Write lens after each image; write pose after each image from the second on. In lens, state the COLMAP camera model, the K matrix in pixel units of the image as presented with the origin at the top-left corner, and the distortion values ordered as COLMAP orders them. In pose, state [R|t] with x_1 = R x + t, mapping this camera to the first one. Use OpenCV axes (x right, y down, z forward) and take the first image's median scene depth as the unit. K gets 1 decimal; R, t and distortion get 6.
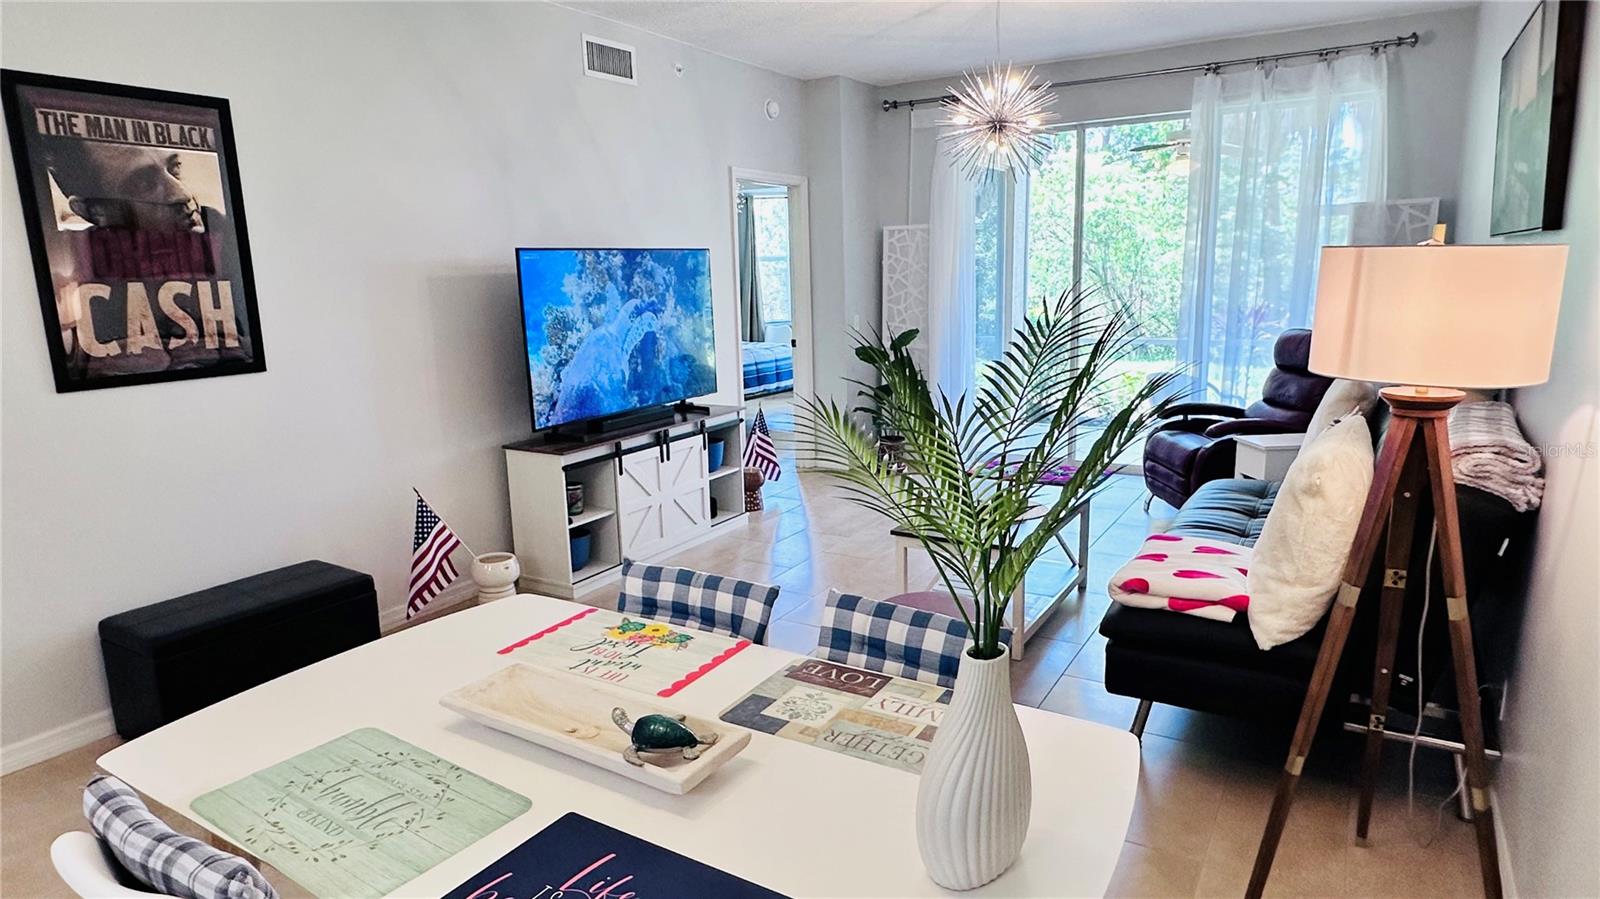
lens RADIAL K [[917.9, 0, 800.7], [0, 917.9, 450.8], [0, 0, 1]] dist [0.004207, 0.000643]
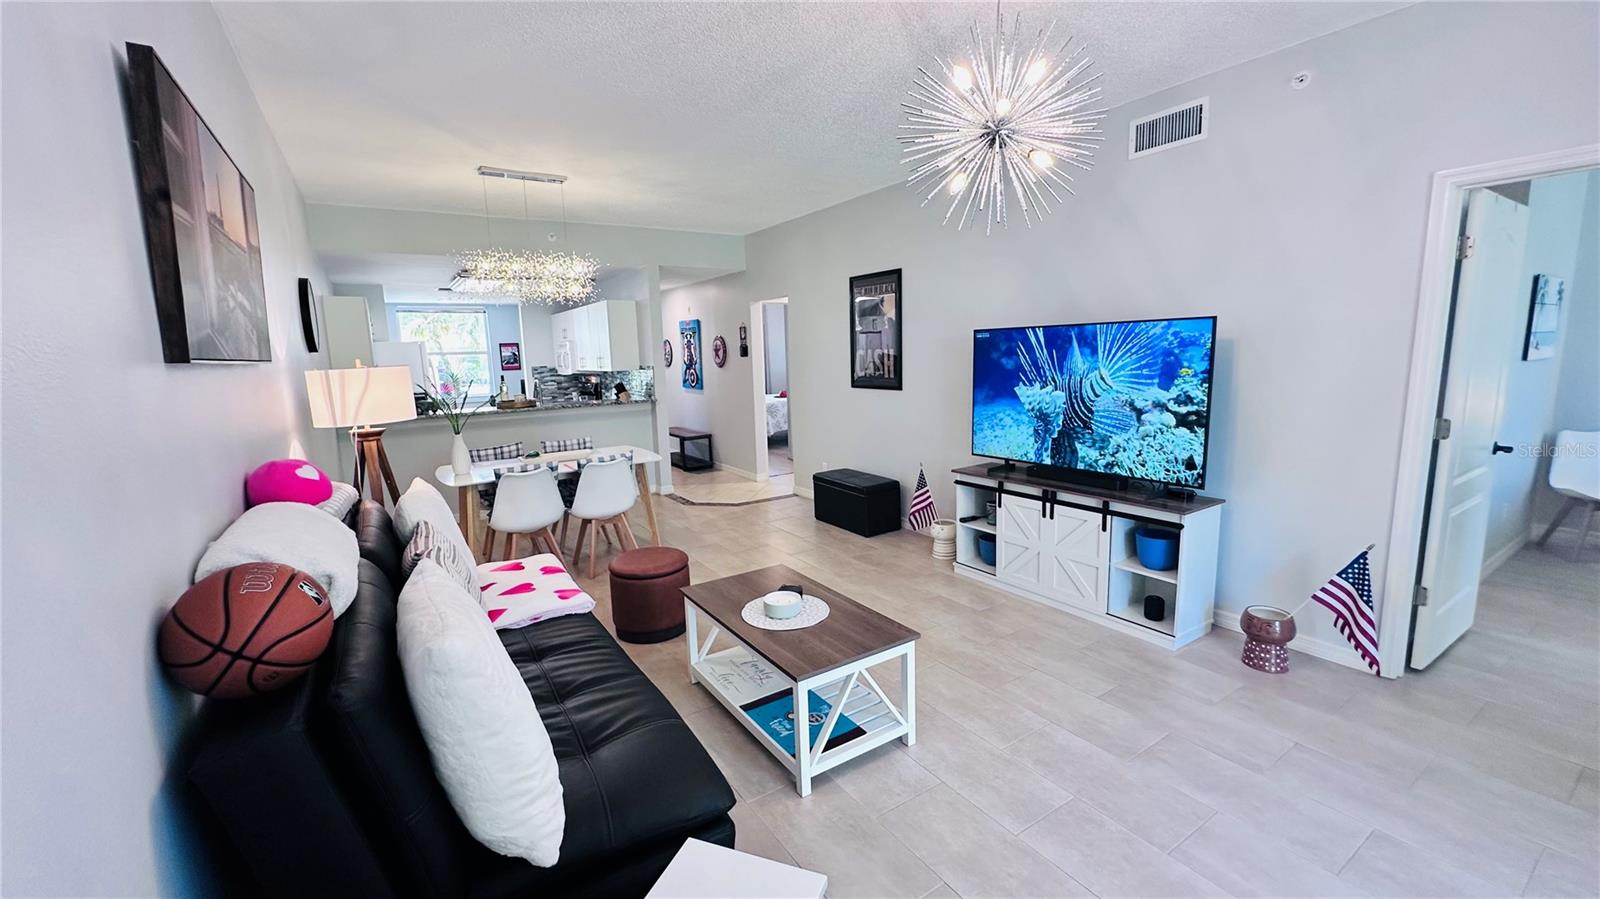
lens RADIAL K [[643.8, 0, 805.1], [0, 643.8, 446.7], [0, 0, 1]] dist [-0.001588, -0.000356]
pose [[-0.424381, 0.174188, -0.888572, 0.932506], [-0.136549, 0.957789, 0.252972, -0.326092], [0.895129, 0.228690, -0.382682, 1.471032]]
